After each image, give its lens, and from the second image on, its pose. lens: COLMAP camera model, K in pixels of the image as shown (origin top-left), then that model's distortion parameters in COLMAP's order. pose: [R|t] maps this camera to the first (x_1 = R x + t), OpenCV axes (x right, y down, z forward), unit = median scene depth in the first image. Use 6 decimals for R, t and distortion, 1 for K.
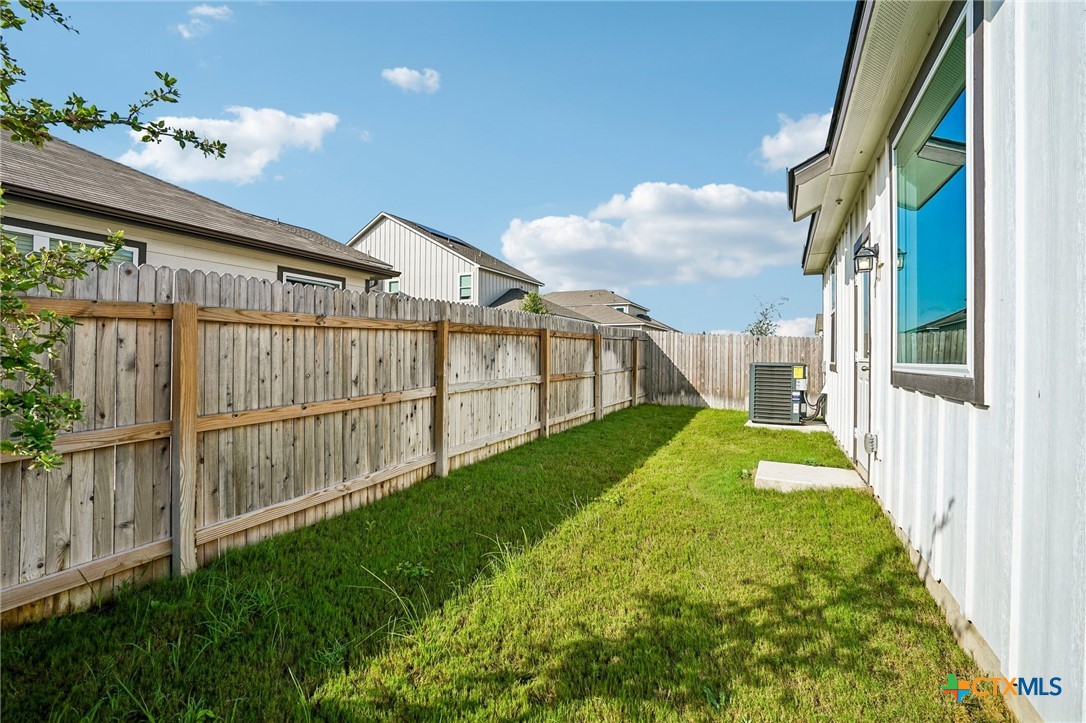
lens RADIAL K [[499.9, 0, 541.1], [0, 499.9, 360.1], [0, 0, 1]] dist [-0.069903, 0.025699]
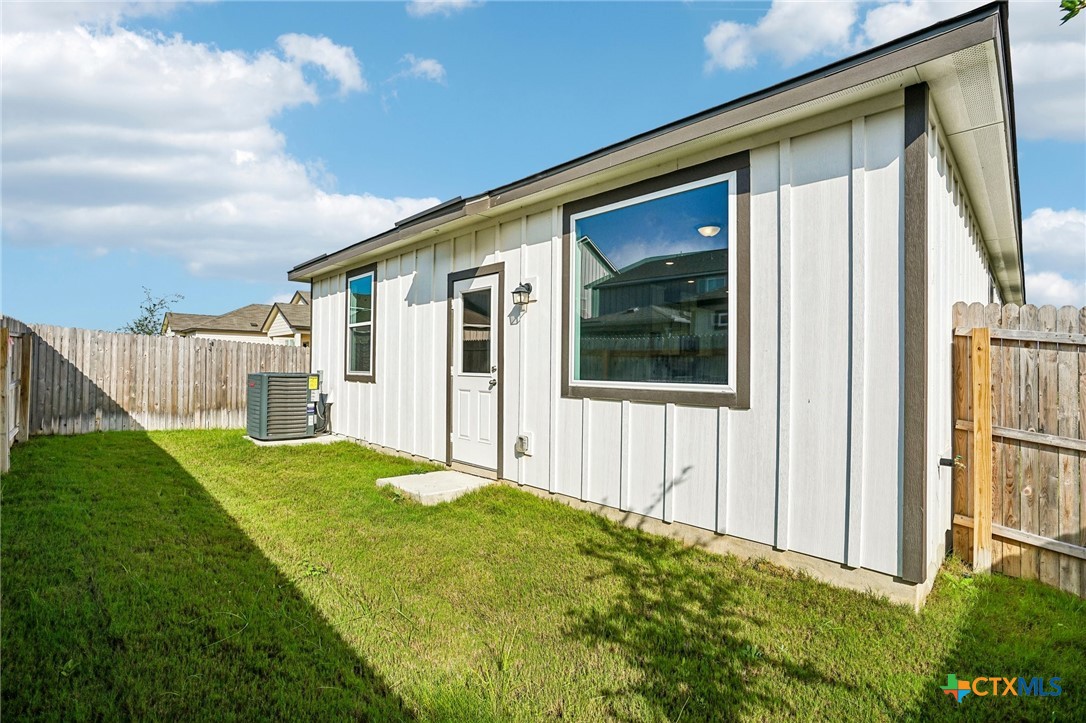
lens RADIAL K [[499.9, 0, 541.1], [0, 499.9, 360.1], [0, 0, 1]] dist [-0.069903, 0.025699]
pose [[0.326180, 0.008062, 0.945273, -0.247573], [-0.005669, 0.999962, -0.006572, -0.016179], [-0.945291, -0.003215, 0.326214, 0.259117]]
